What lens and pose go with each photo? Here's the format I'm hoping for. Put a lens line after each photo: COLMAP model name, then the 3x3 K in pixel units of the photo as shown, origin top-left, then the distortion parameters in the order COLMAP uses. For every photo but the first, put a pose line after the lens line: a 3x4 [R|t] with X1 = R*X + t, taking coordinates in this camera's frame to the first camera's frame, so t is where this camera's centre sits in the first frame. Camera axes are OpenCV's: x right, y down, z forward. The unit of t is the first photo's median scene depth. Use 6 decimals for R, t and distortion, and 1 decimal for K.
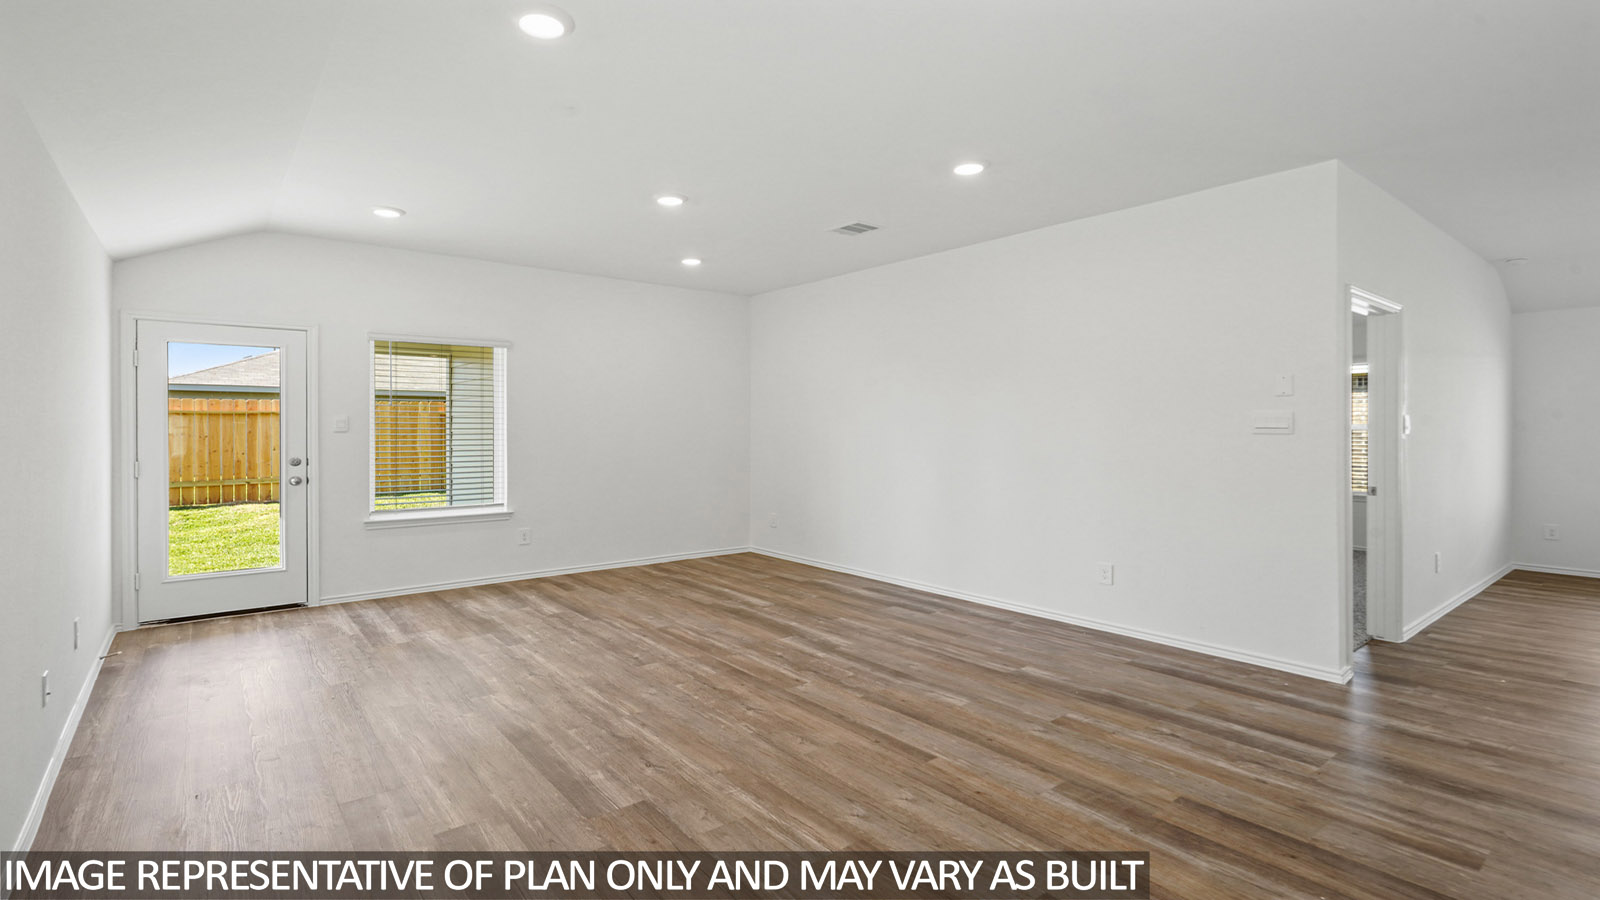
lens RADIAL K [[748.9, 0, 789.2], [0, 748.9, 434.3], [0, 0, 1]] dist [-0.001164, 0.000486]
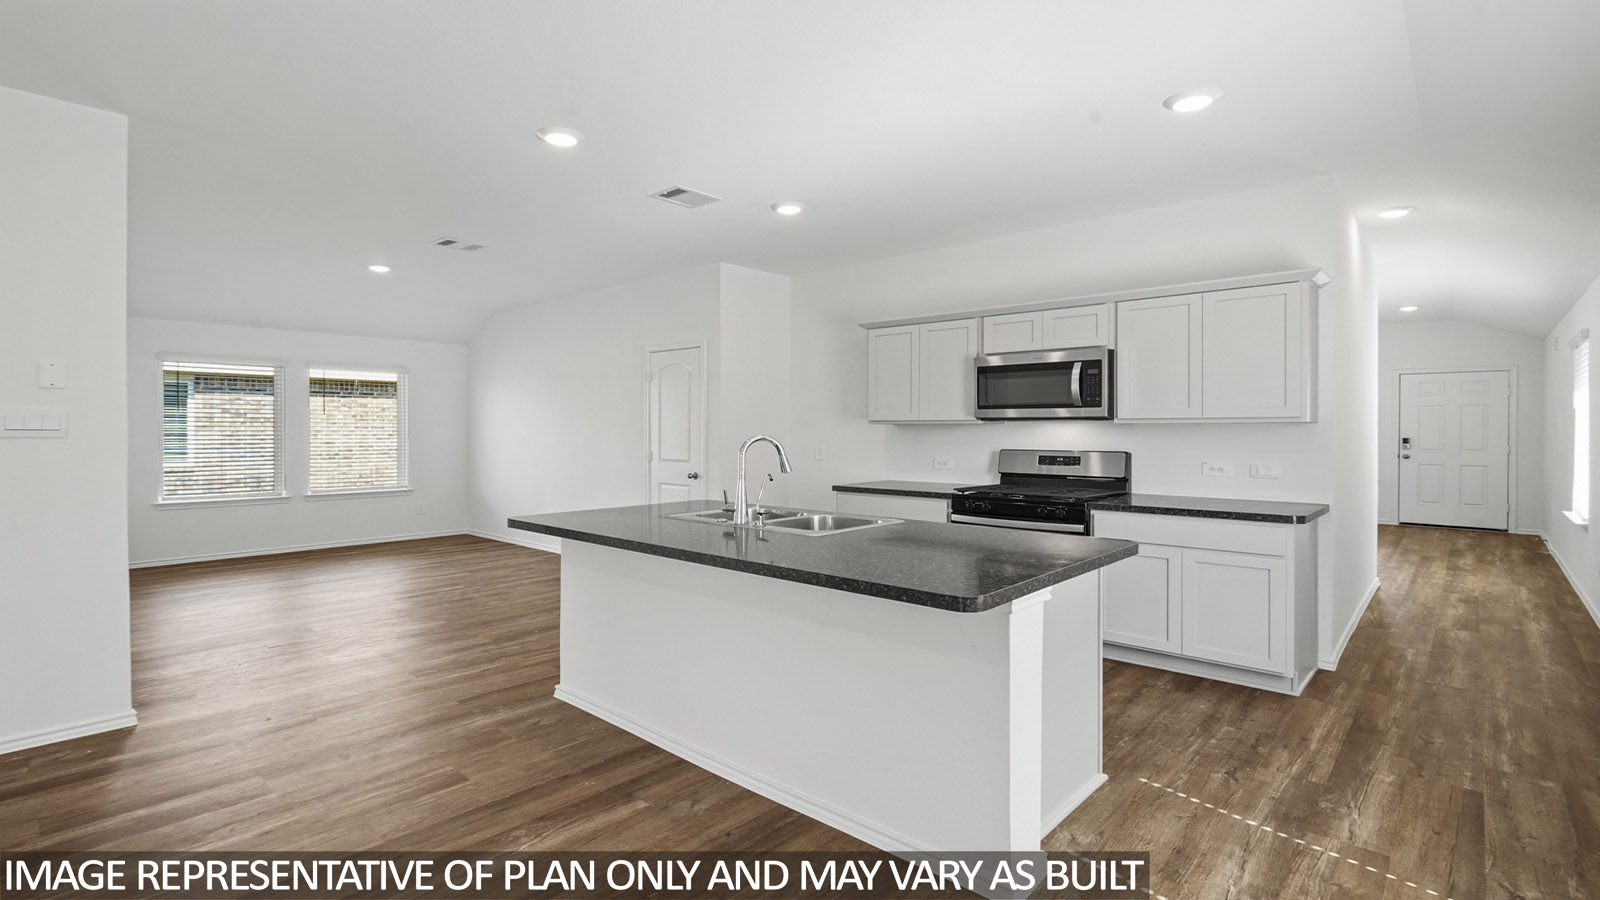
lens RADIAL K [[748.9, 0, 802.7], [0, 748.9, 439.7], [0, 0, 1]] dist [-0.001164, 0.000486]
pose [[-0.168893, -0.012667, 0.985553, -0.322195], [0.006779, 0.999879, 0.014012, -0.005422], [-0.985611, 0.009047, -0.168786, 0.502756]]
